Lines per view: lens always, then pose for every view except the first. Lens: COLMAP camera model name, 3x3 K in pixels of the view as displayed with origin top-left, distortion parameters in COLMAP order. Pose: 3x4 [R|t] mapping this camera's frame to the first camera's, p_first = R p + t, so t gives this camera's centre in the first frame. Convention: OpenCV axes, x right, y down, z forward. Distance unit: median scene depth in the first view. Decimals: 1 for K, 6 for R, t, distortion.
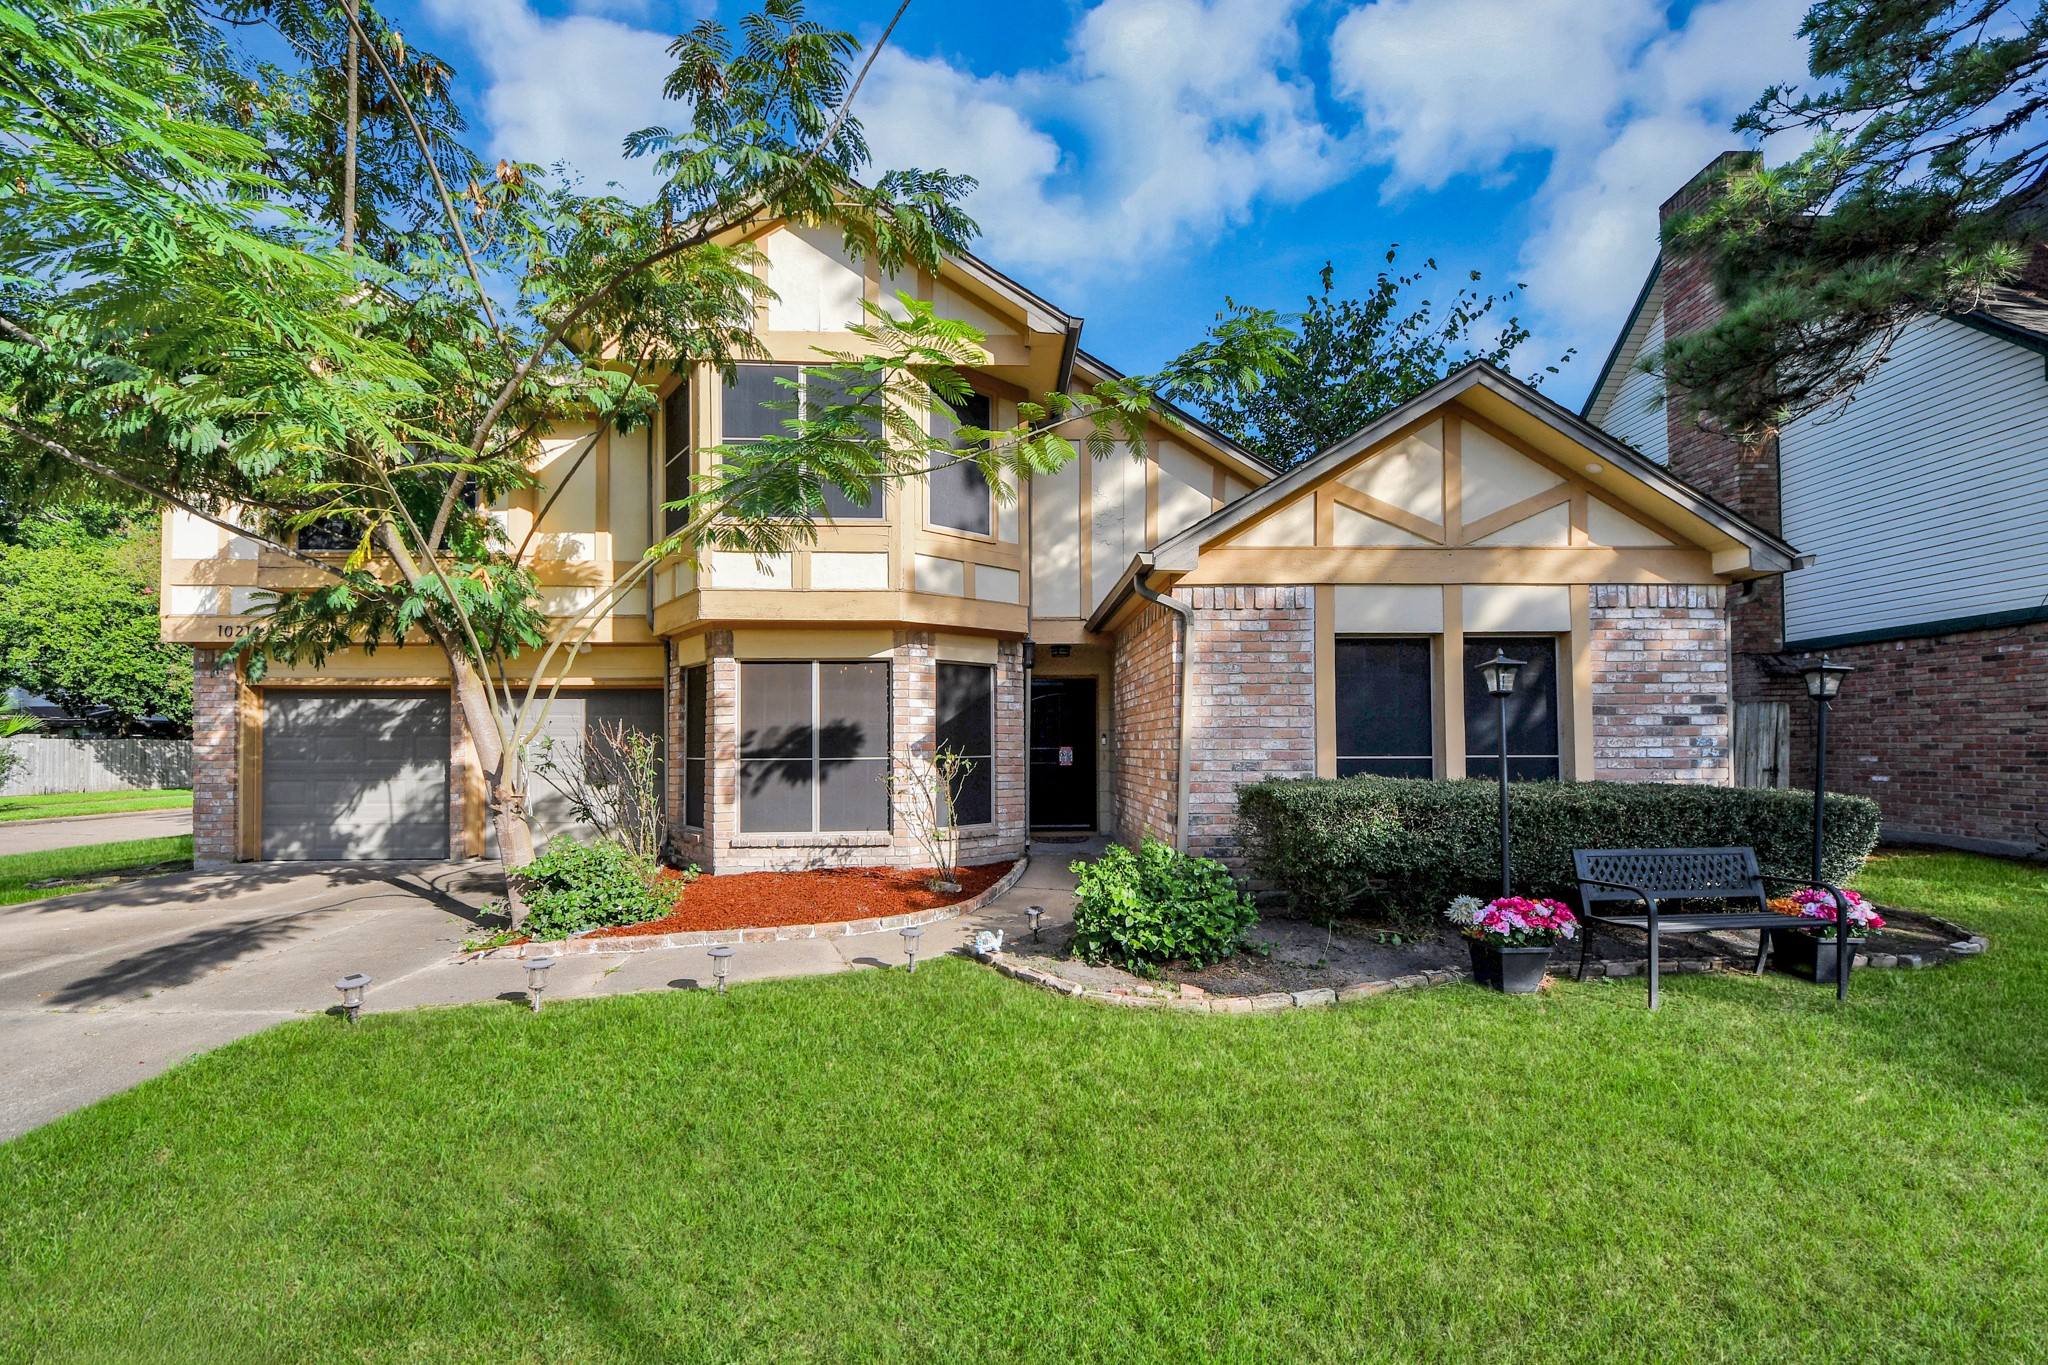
lens RADIAL K [[722.6, 0, 1022.2], [0, 722.6, 693.4], [0, 0, 1]] dist [0.048128, -0.024997]
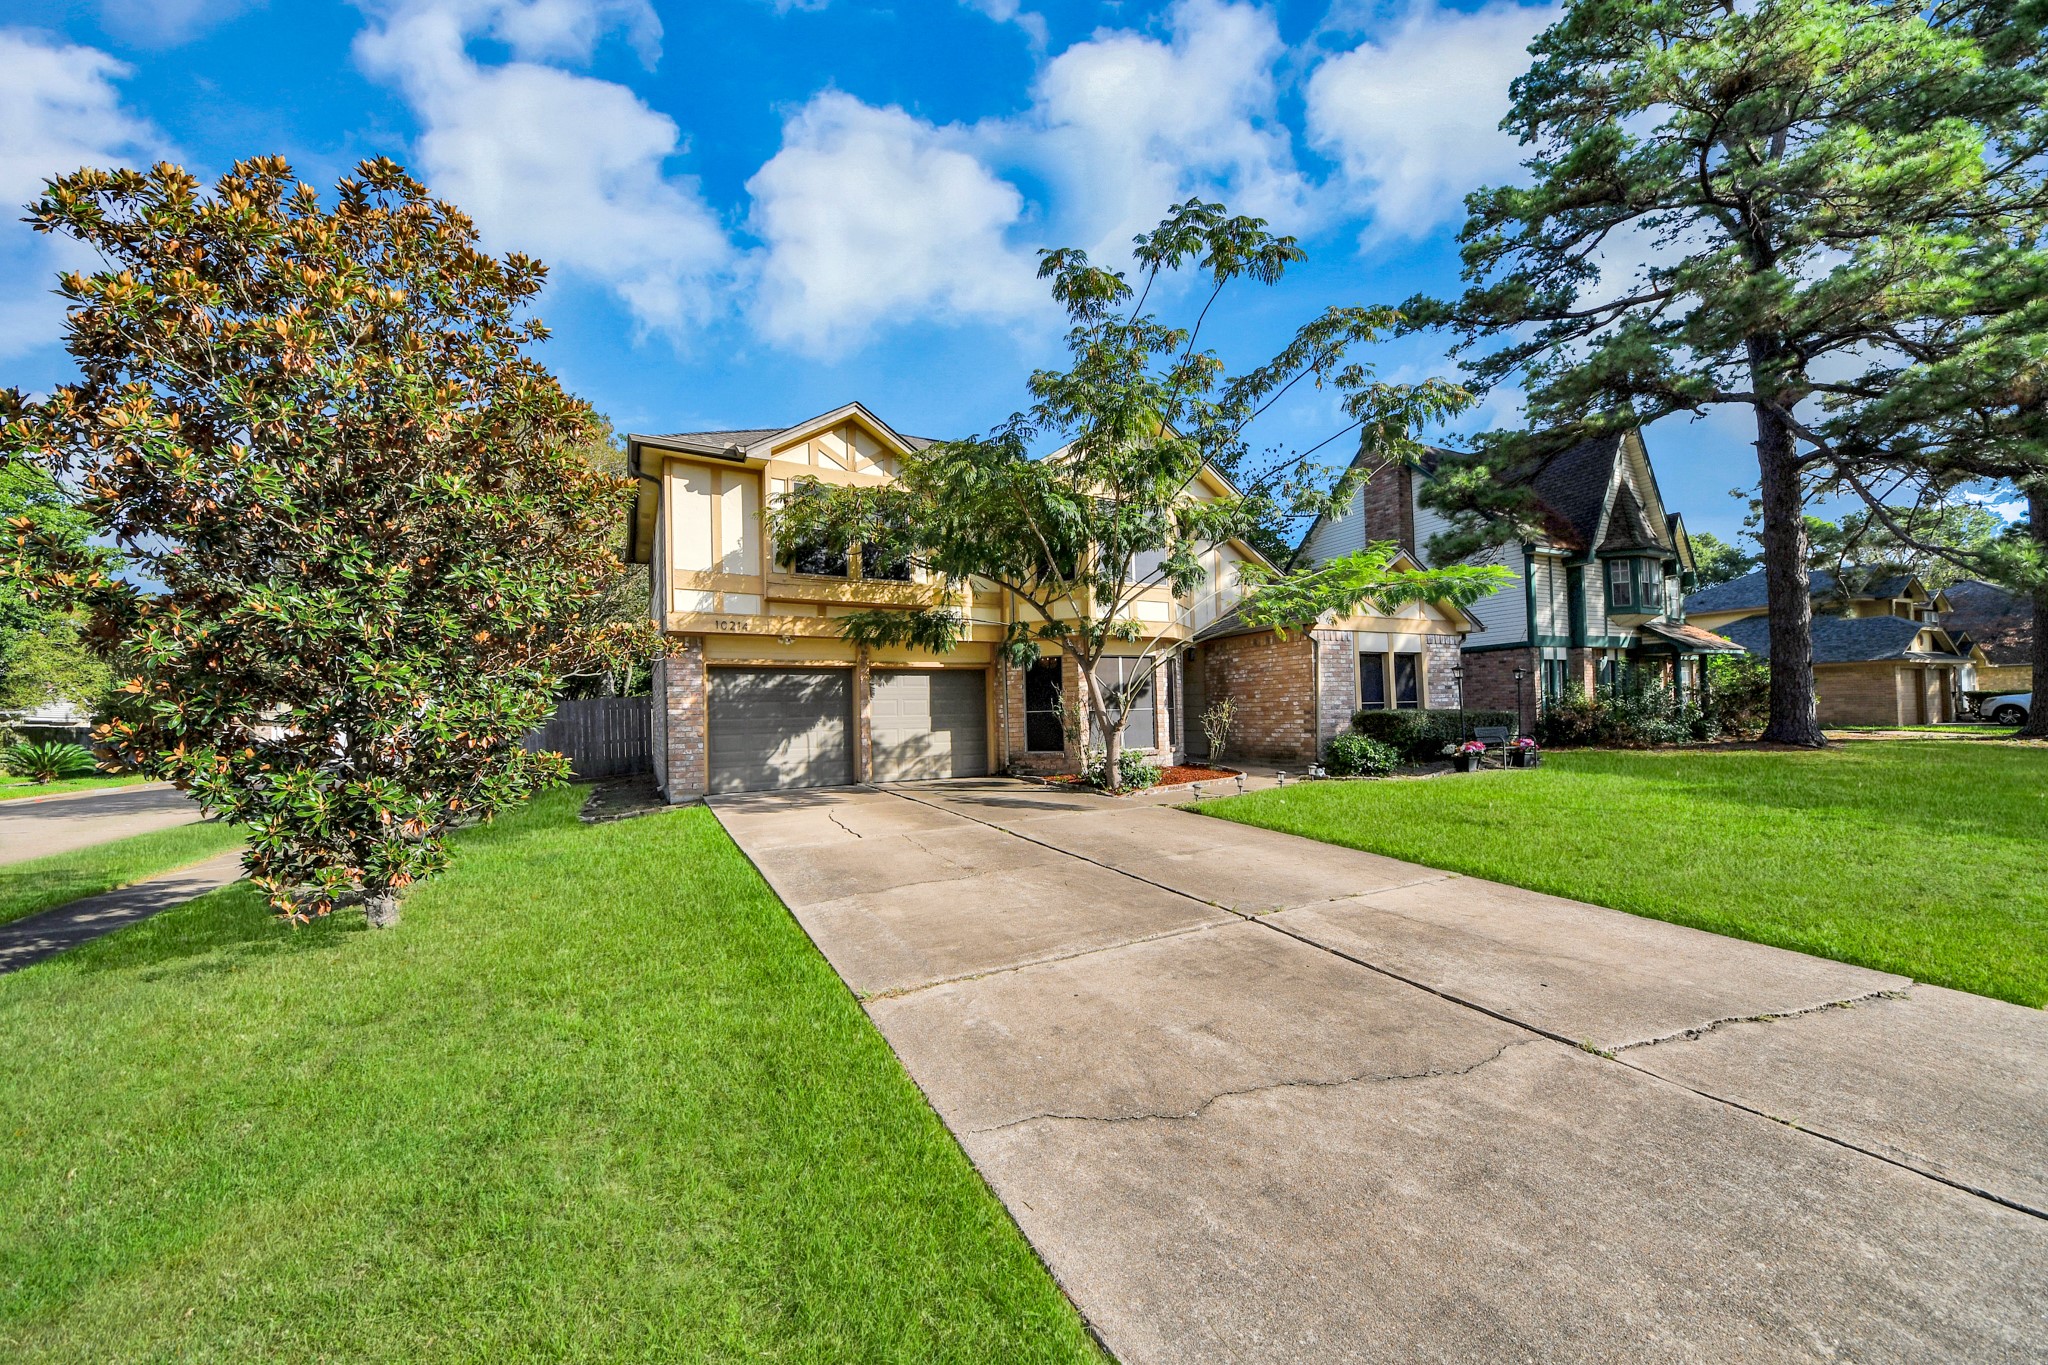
lens RADIAL K [[722.6, 0, 1022.2], [0, 722.6, 693.4], [0, 0, 1]] dist [0.048128, -0.024997]
pose [[0.890776, -0.005059, 0.454415, -1.150161], [-0.012886, 0.999255, 0.036384, -0.012777], [-0.454260, -0.038265, 0.890047, -0.441593]]
